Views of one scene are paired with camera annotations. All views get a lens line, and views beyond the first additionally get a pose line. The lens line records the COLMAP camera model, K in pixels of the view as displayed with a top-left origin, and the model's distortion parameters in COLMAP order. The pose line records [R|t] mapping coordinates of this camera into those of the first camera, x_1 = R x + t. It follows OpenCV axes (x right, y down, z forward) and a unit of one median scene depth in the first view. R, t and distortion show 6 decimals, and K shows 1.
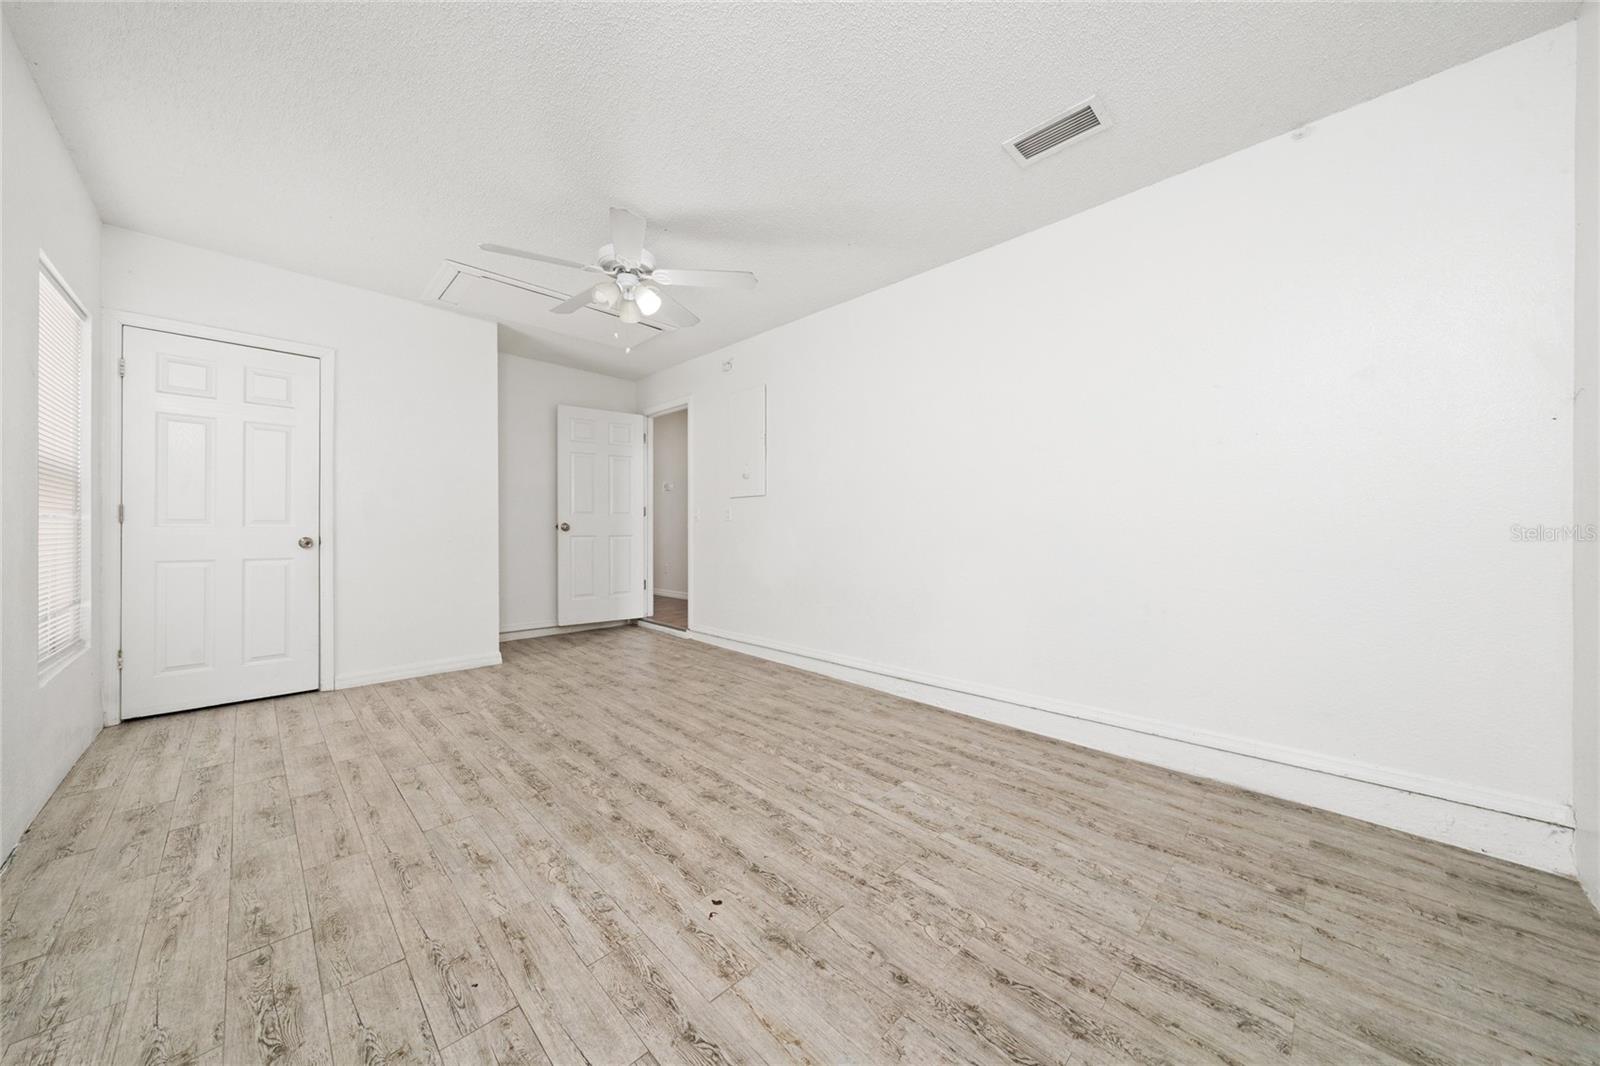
lens RADIAL K [[548.9, 0, 800.0], [0, 548.9, 529.9], [0, 0, 1]] dist [-0.014467, -0.000048]
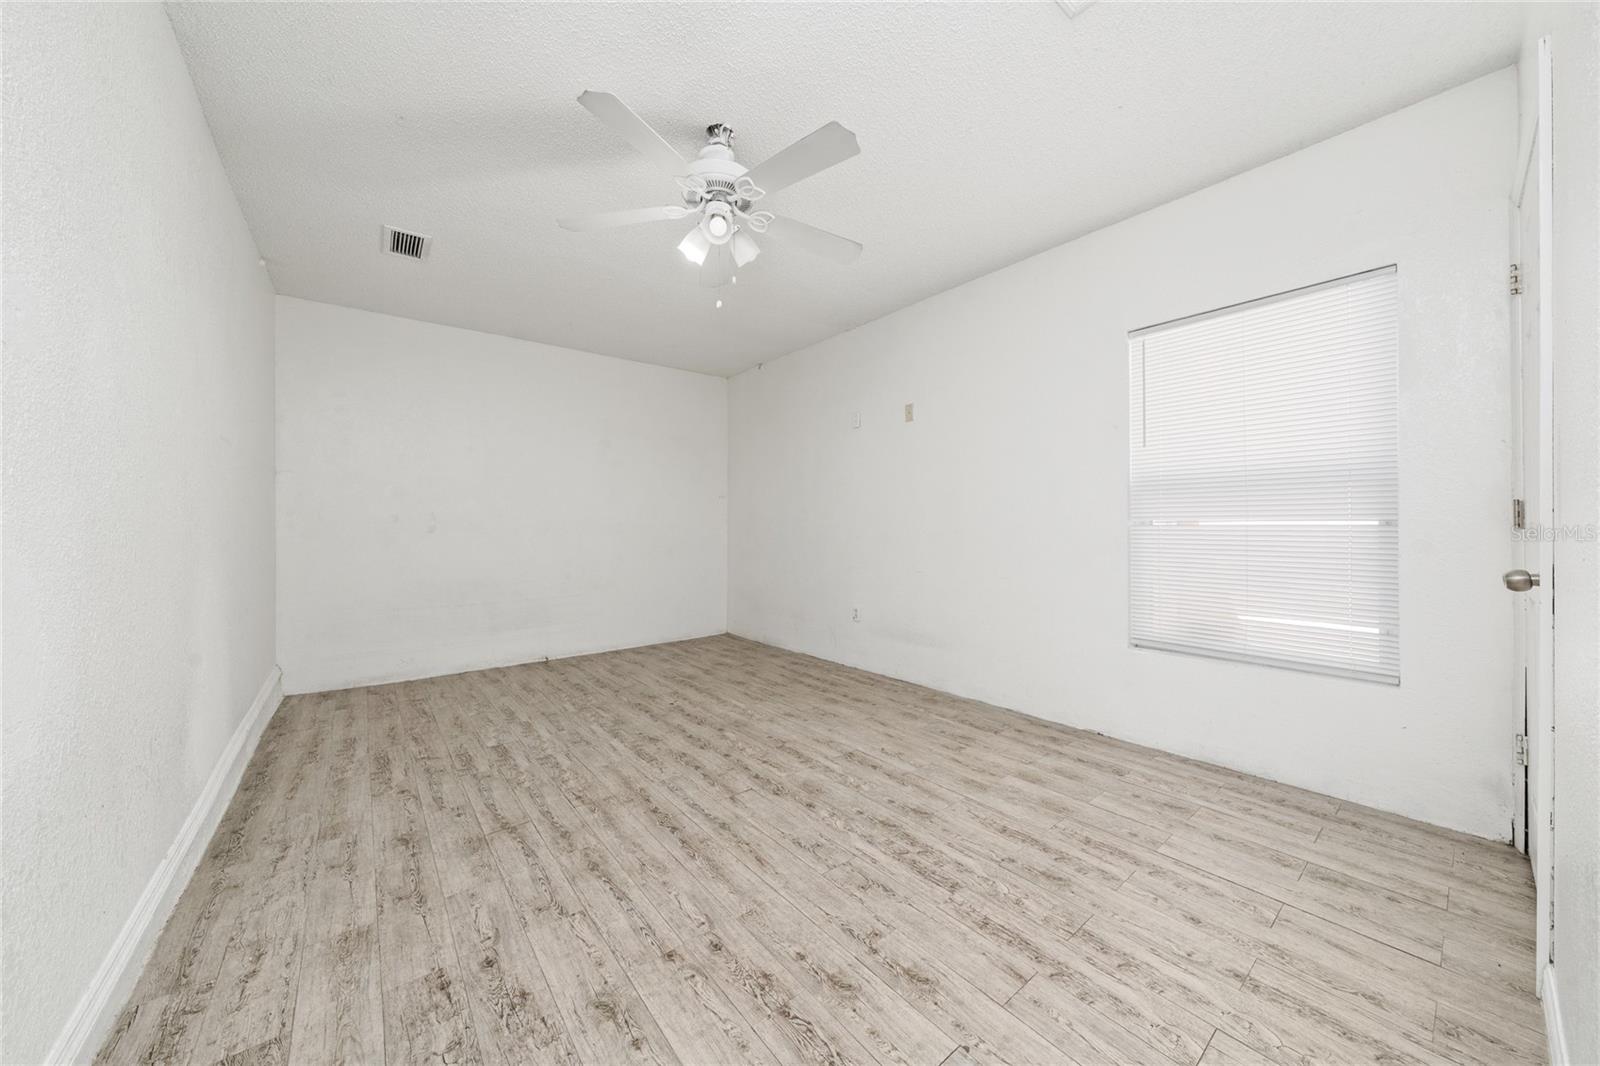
lens RADIAL K [[548.9, 0, 799.9], [0, 548.9, 531.1], [0, 0, 1]] dist [-0.014467, -0.000048]
pose [[-0.993083, -0.002047, 0.117398, -0.579536], [-0.000740, 0.999937, 0.011172, -0.023404], [-0.117414, 0.011007, -0.993022, 1.960660]]
